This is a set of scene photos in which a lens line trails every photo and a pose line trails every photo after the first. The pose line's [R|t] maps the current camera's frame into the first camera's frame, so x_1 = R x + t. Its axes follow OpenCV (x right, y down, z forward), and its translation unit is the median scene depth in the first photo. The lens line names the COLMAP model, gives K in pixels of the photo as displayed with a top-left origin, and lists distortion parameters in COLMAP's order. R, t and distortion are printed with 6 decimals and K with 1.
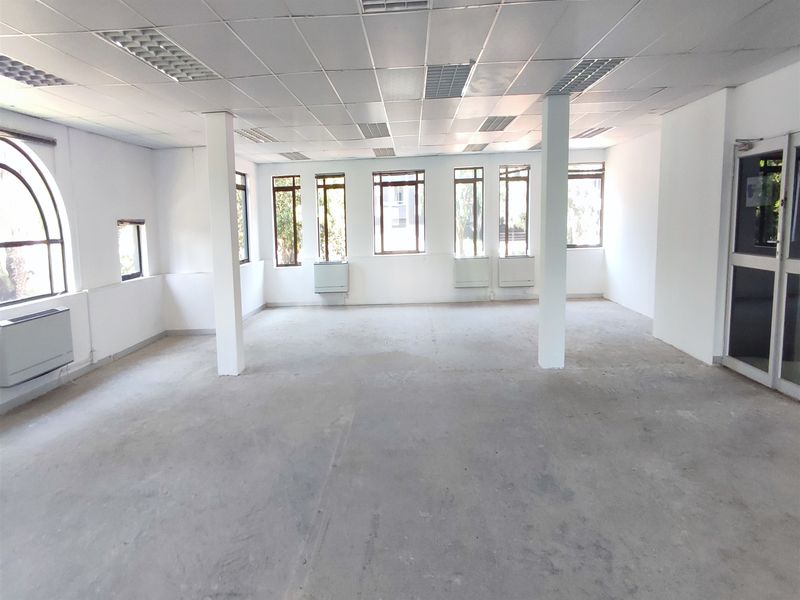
lens RADIAL K [[367.6, 0, 392.6], [0, 367.6, 292.9], [0, 0, 1]] dist [-0.011747, 0.001277]
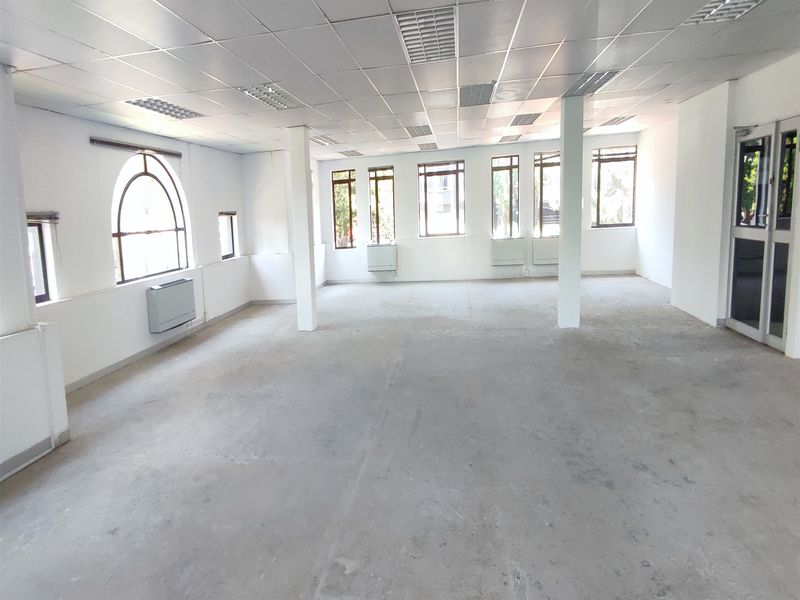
lens RADIAL K [[367.6, 0, 390.1], [0, 367.6, 293.1], [0, 0, 1]] dist [-0.011747, 0.001277]
pose [[0.991405, 0.001697, -0.130819, 0.015125], [0.002970, 0.999366, 0.035472, 0.046277], [0.130796, -0.035556, 0.990772, -0.235565]]
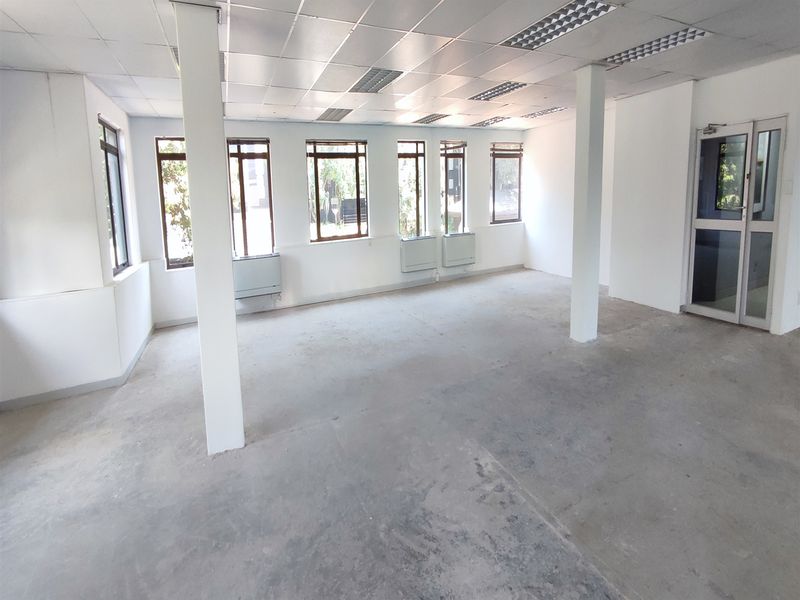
lens RADIAL K [[367.6, 0, 389.1], [0, 367.6, 279.1], [0, 0, 1]] dist [-0.011747, 0.001277]
pose [[0.882928, -0.110325, 0.456361, -0.466349], [0.107863, 0.993666, 0.031534, -0.050728], [-0.456950, 0.021382, 0.889236, 0.335262]]
